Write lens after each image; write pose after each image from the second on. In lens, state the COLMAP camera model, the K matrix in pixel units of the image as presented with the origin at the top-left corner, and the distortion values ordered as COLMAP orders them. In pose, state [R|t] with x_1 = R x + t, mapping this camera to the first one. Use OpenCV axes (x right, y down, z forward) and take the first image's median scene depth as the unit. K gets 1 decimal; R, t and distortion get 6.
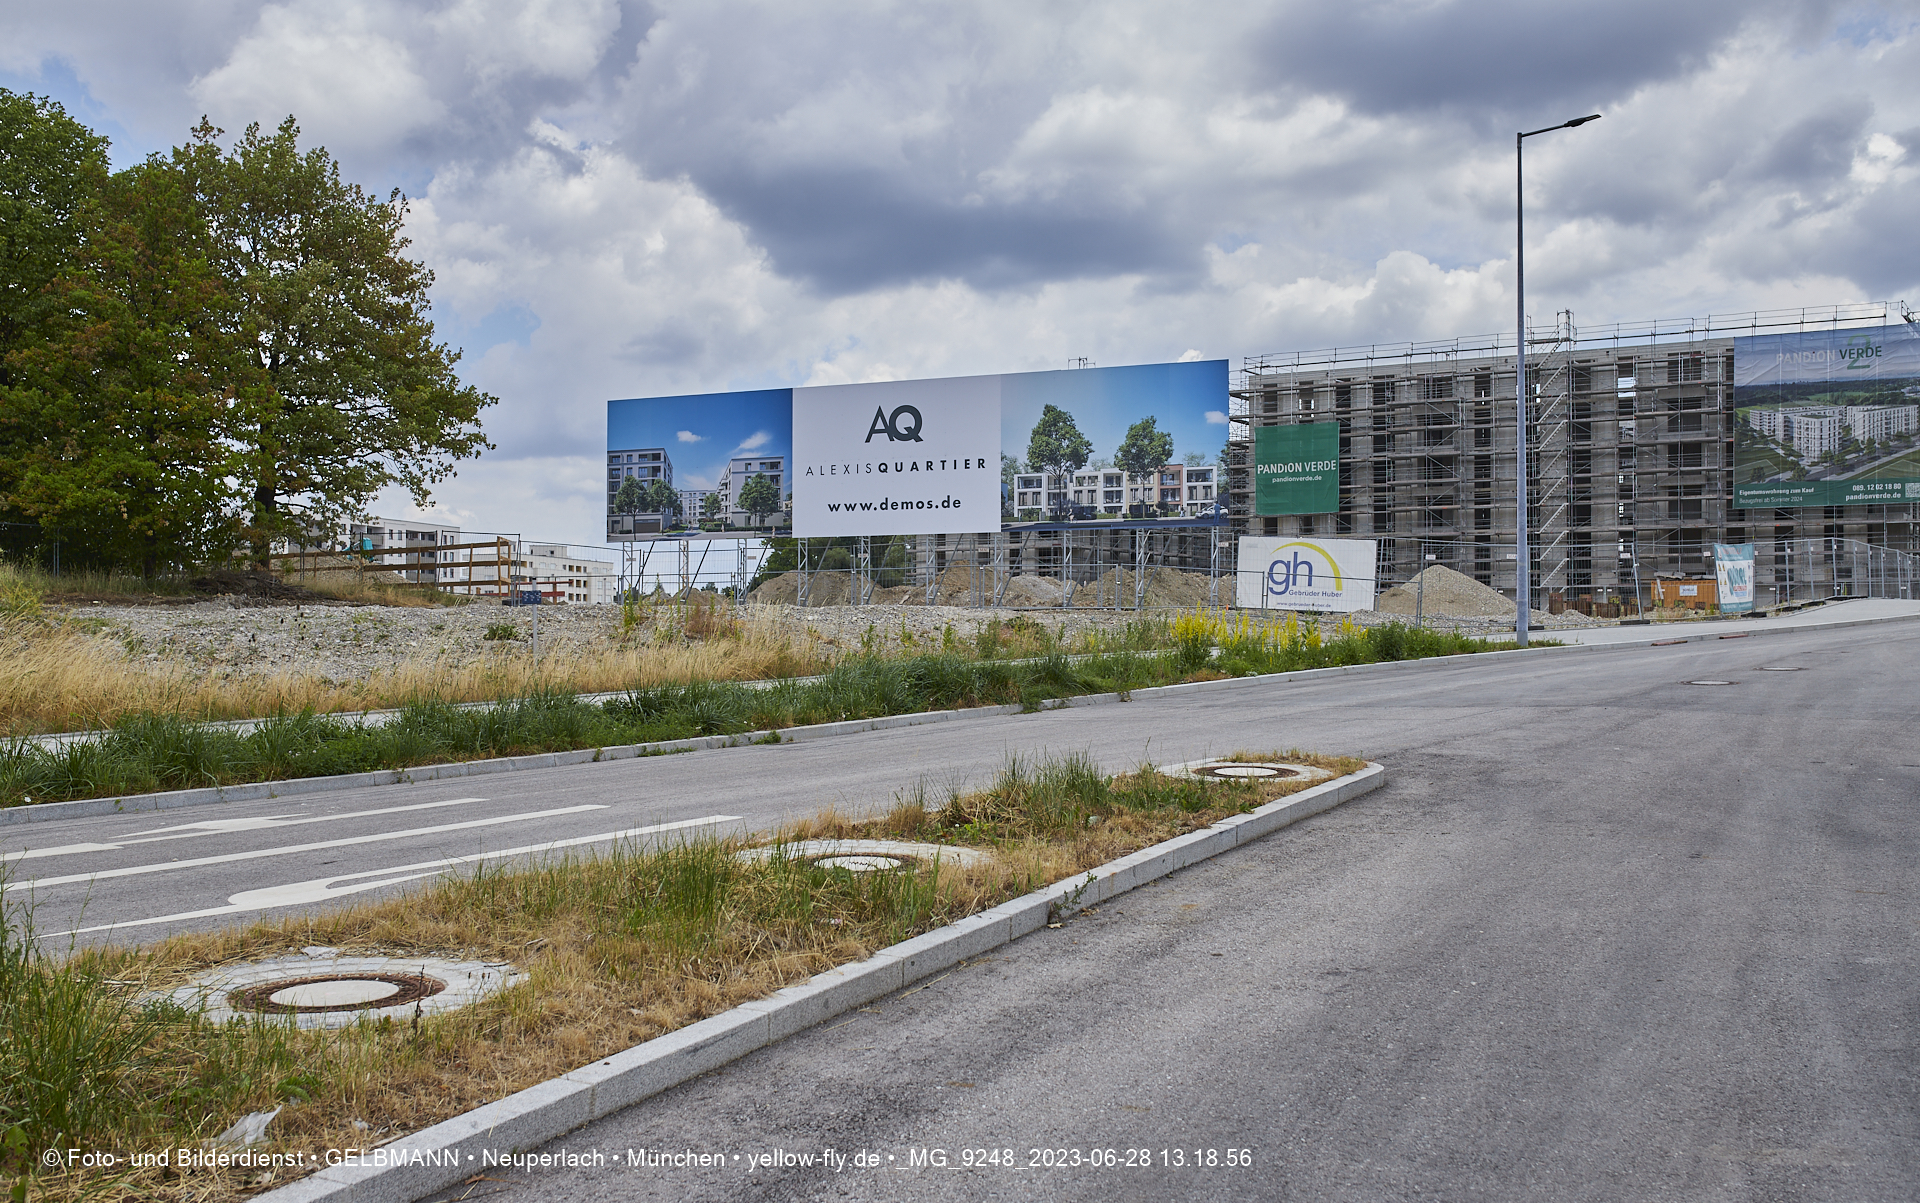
lens RADIAL K [[1865.6, 0, 955.1], [0, 1865.6, 629.2], [0, 0, 1]] dist [-0.049644, 0.090635]
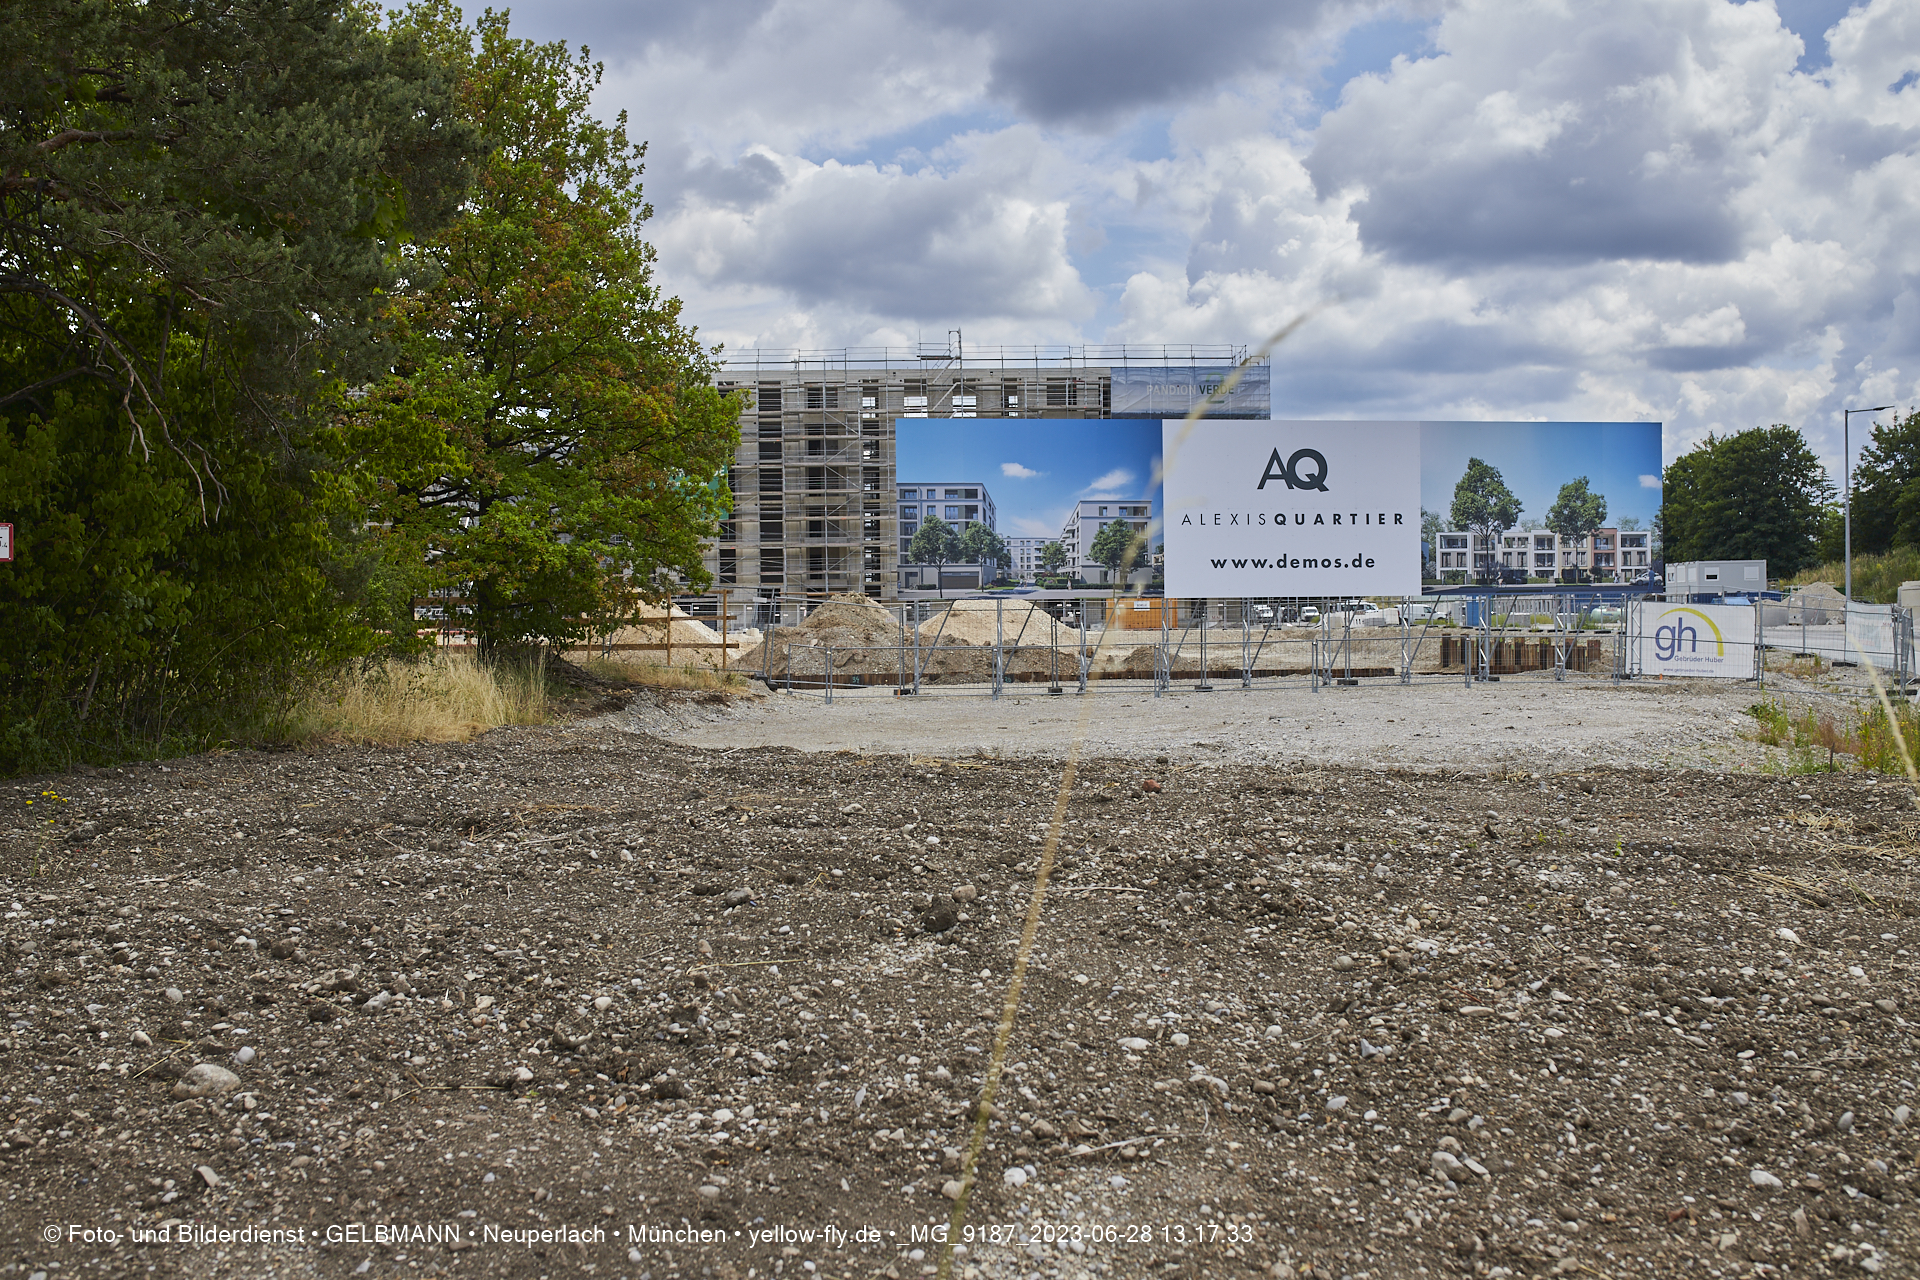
lens RADIAL K [[1867.4, 0, 960.0], [0, 1867.4, 640.0], [0, 0, 1]] dist [-0.054499, 0.084718]
pose [[0.841764, -0.015206, 0.539631, -0.616888], [0.007344, 0.999833, 0.016717, -0.044611], [-0.539795, -0.010109, 0.841736, 0.338353]]
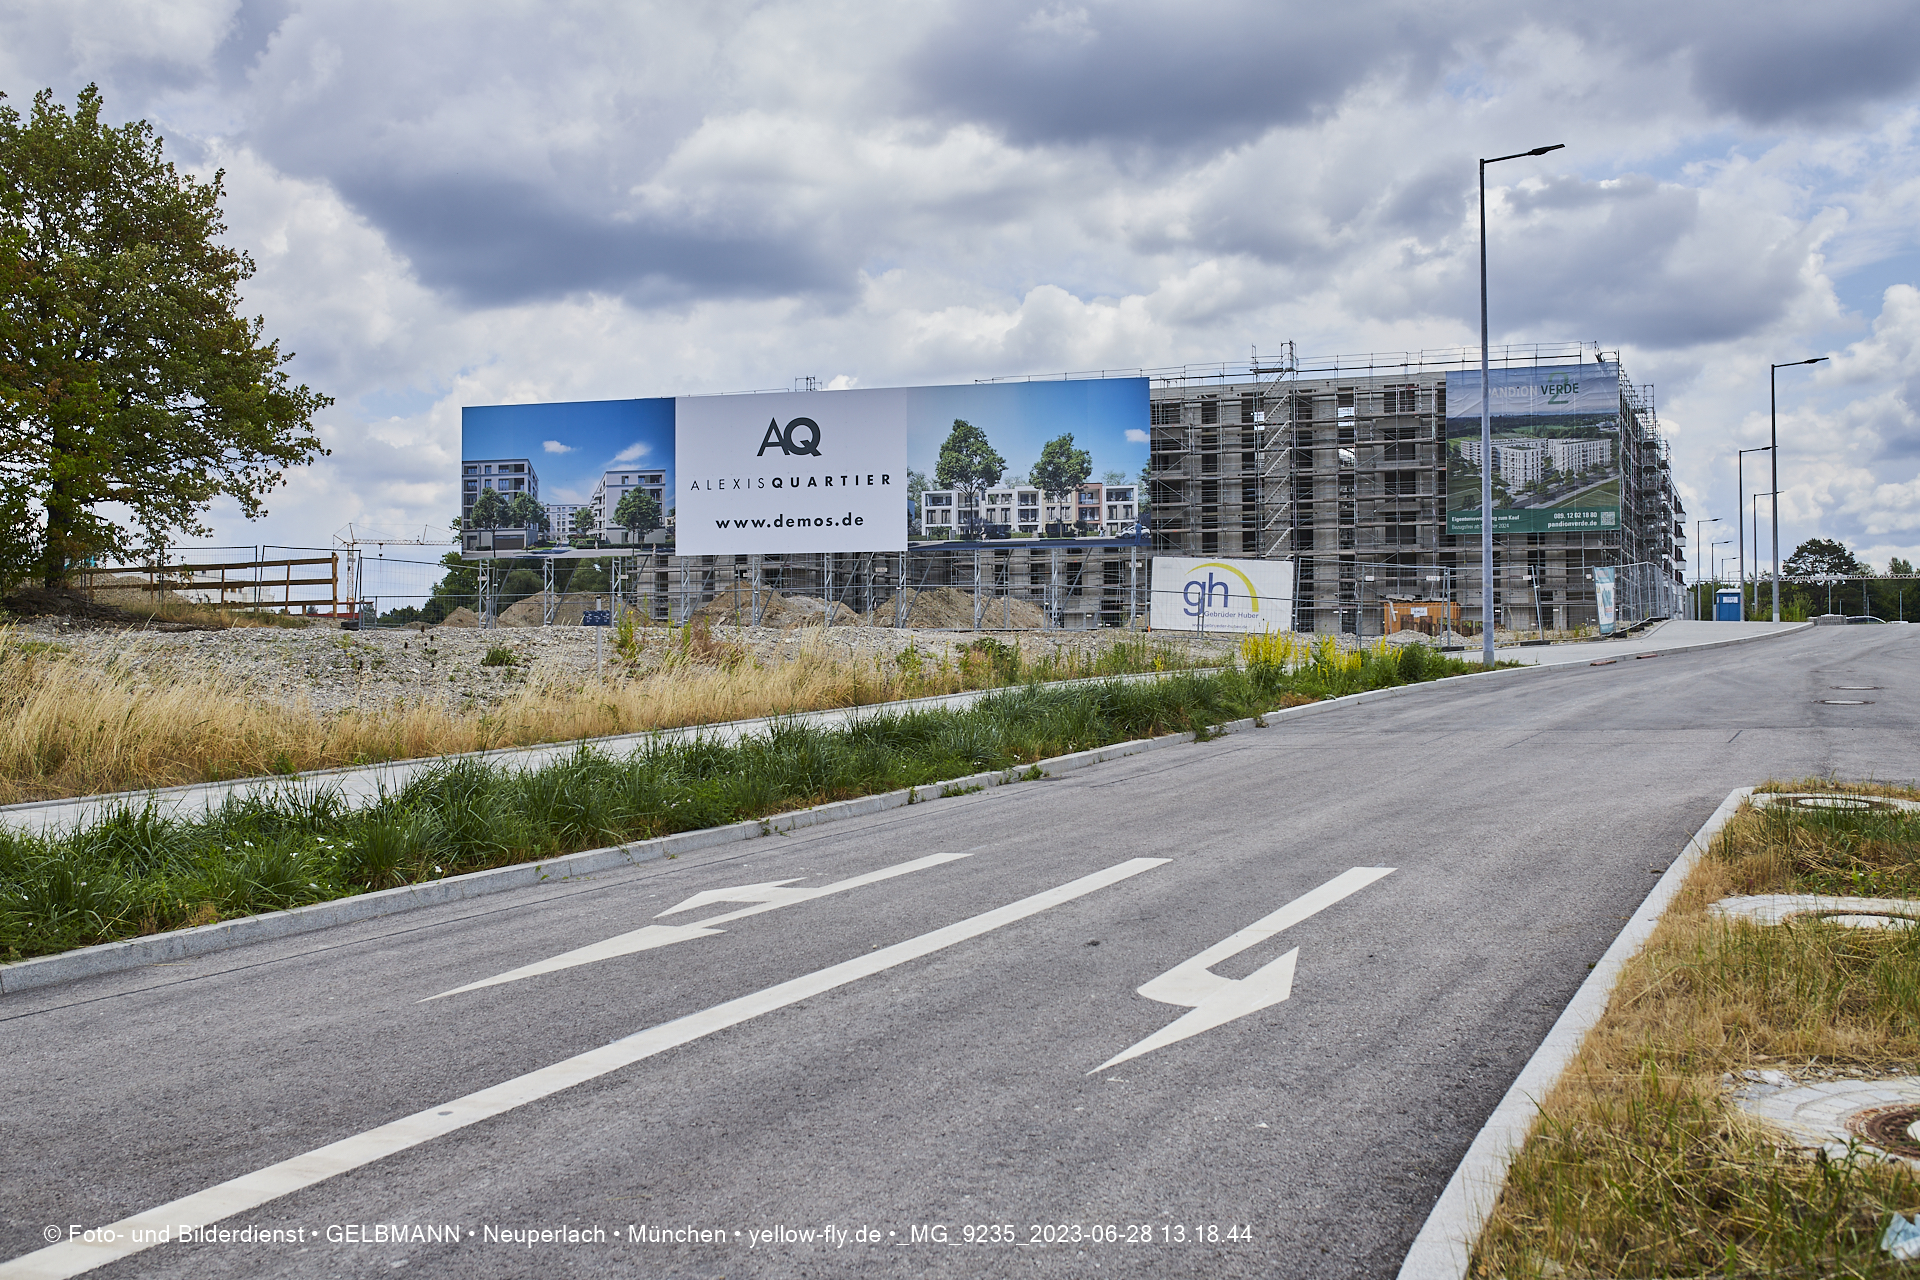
lens RADIAL K [[1867.4, 0, 960.0], [0, 1867.4, 640.0], [0, 0, 1]] dist [-0.054499, 0.084718]
pose [[0.982287, -0.002085, 0.187373, -0.122203], [0.003202, 0.999979, -0.005660, -0.000545], [-0.187357, 0.006160, 0.982273, 0.045588]]
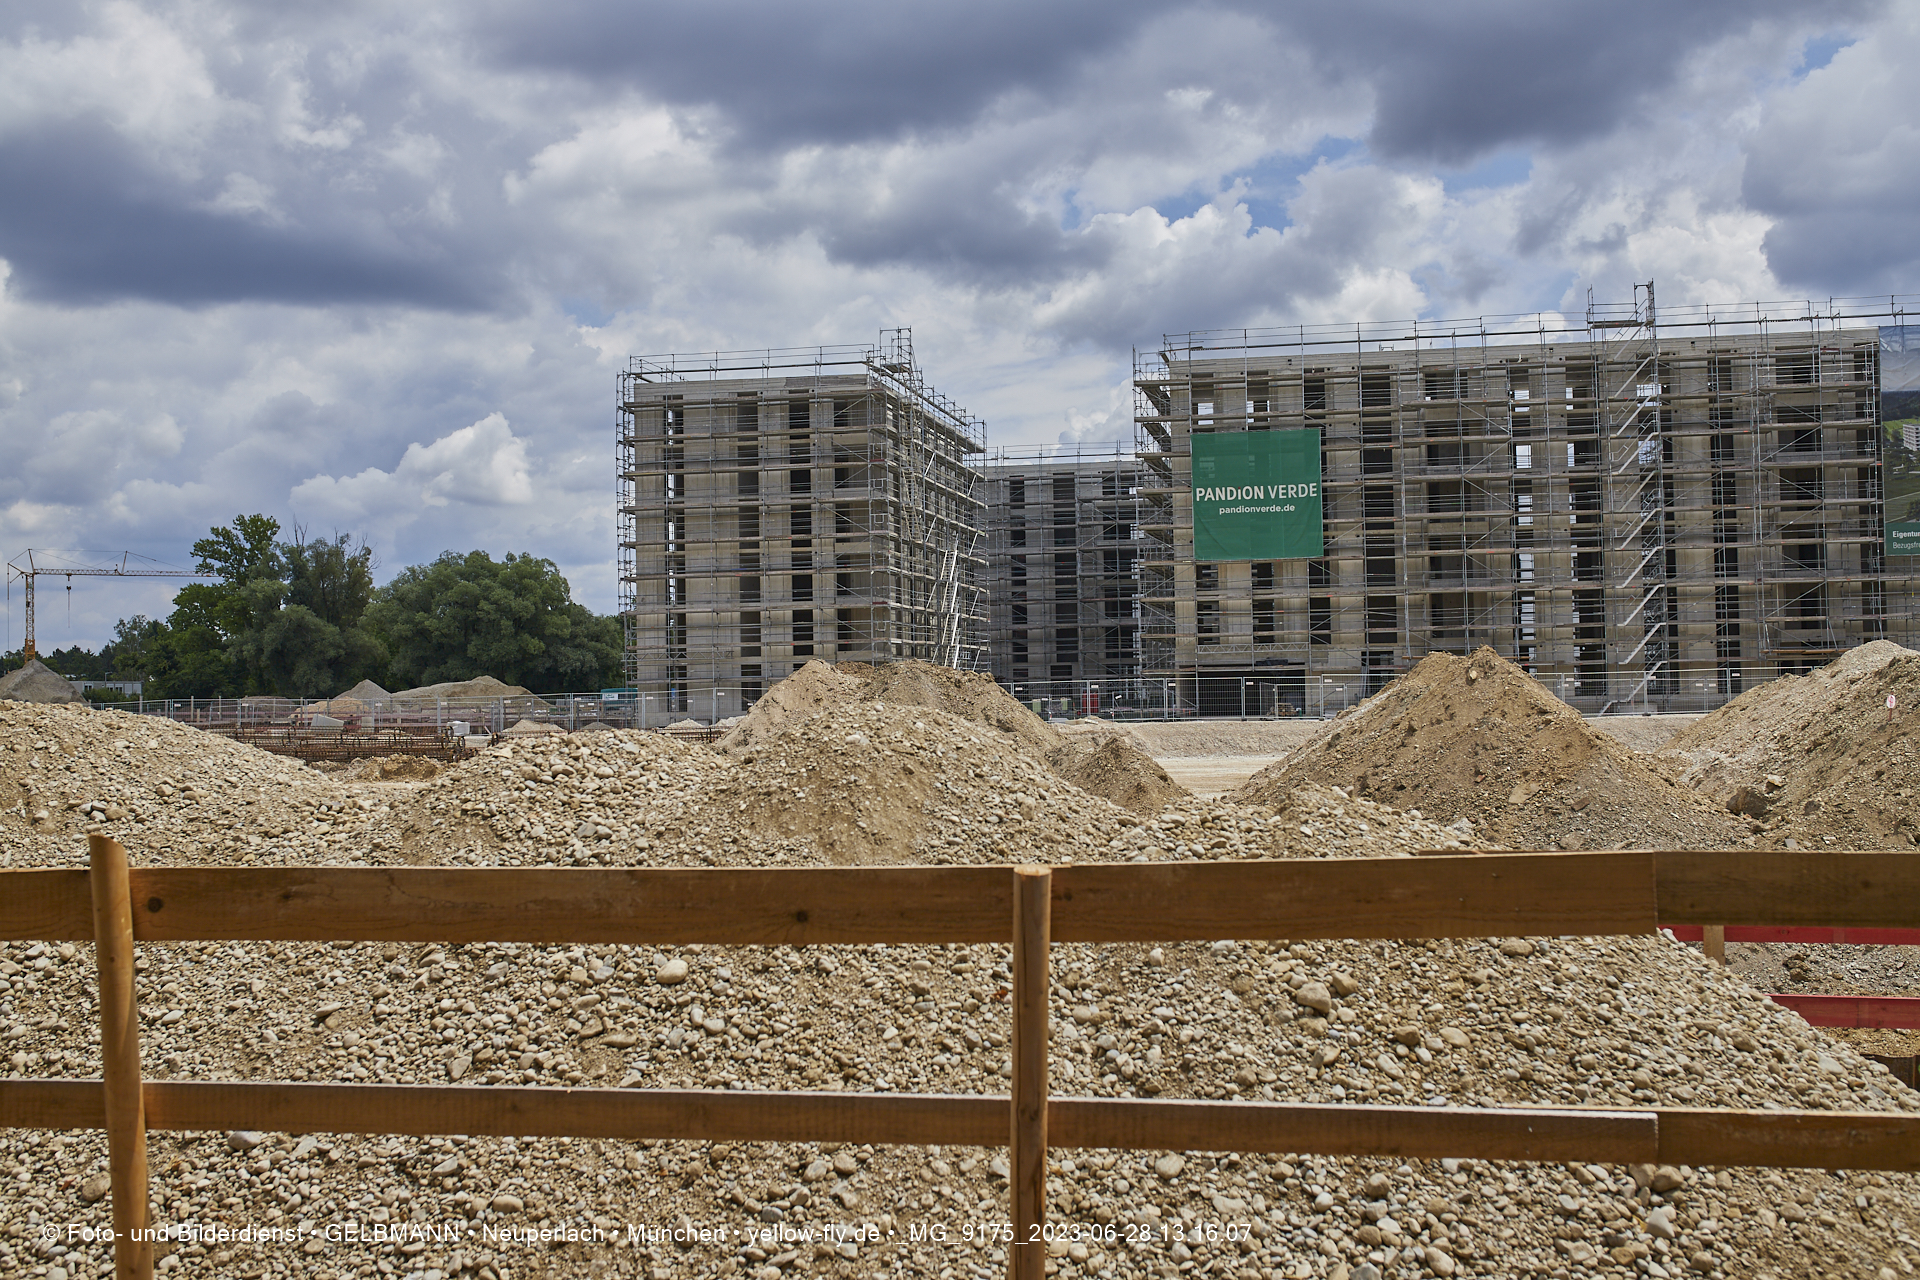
lens RADIAL K [[1882.7, 0, 960.0], [0, 1882.7, 640.0], [0, 0, 1]] dist [-0.070867, 0.108639]
pose [[0.935105, -0.007400, 0.354293, -0.490695], [0.015052, 0.999709, -0.018845, -0.057863], [-0.354050, 0.022955, 0.934945, 1.101845]]
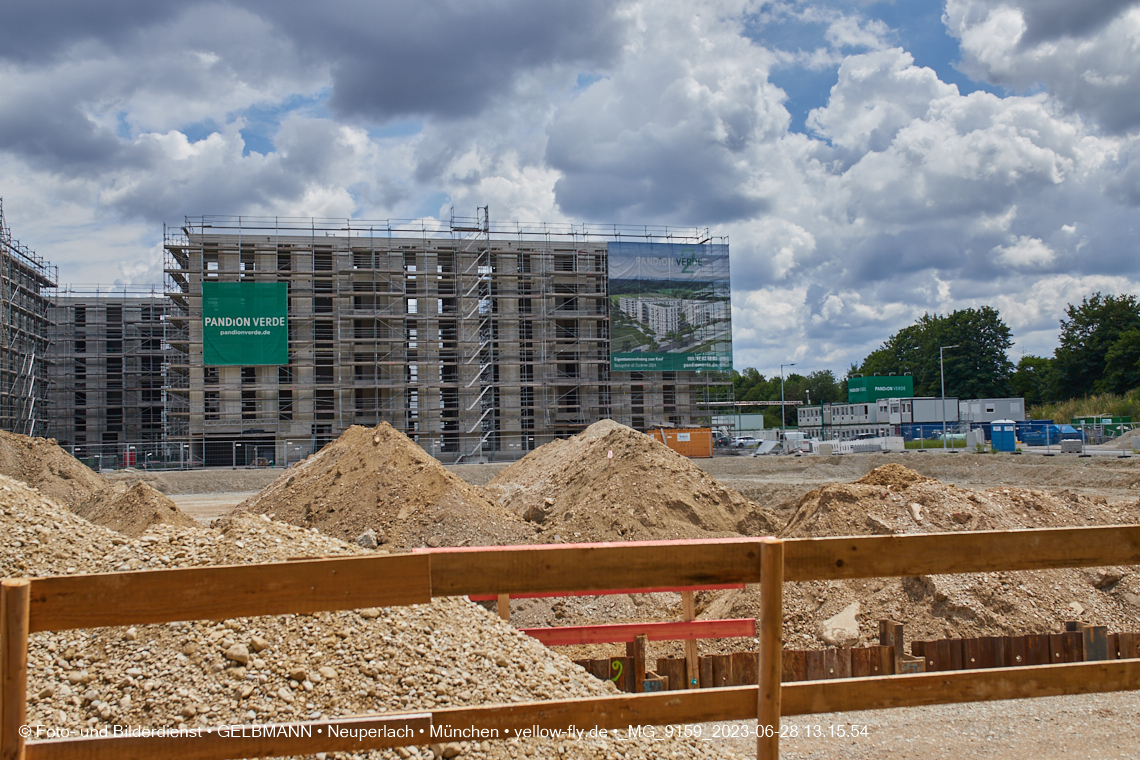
lens RADIAL K [[1198.8, 0, 570.0], [0, 1198.8, 380.0], [0, 0, 1]] dist [-0.062821, 0.089914]
pose [[0.683435, 0.021247, 0.729702, -0.555847], [0.017506, 0.998812, -0.045479, -0.052720], [-0.729801, 0.043857, 0.682251, 1.126592]]
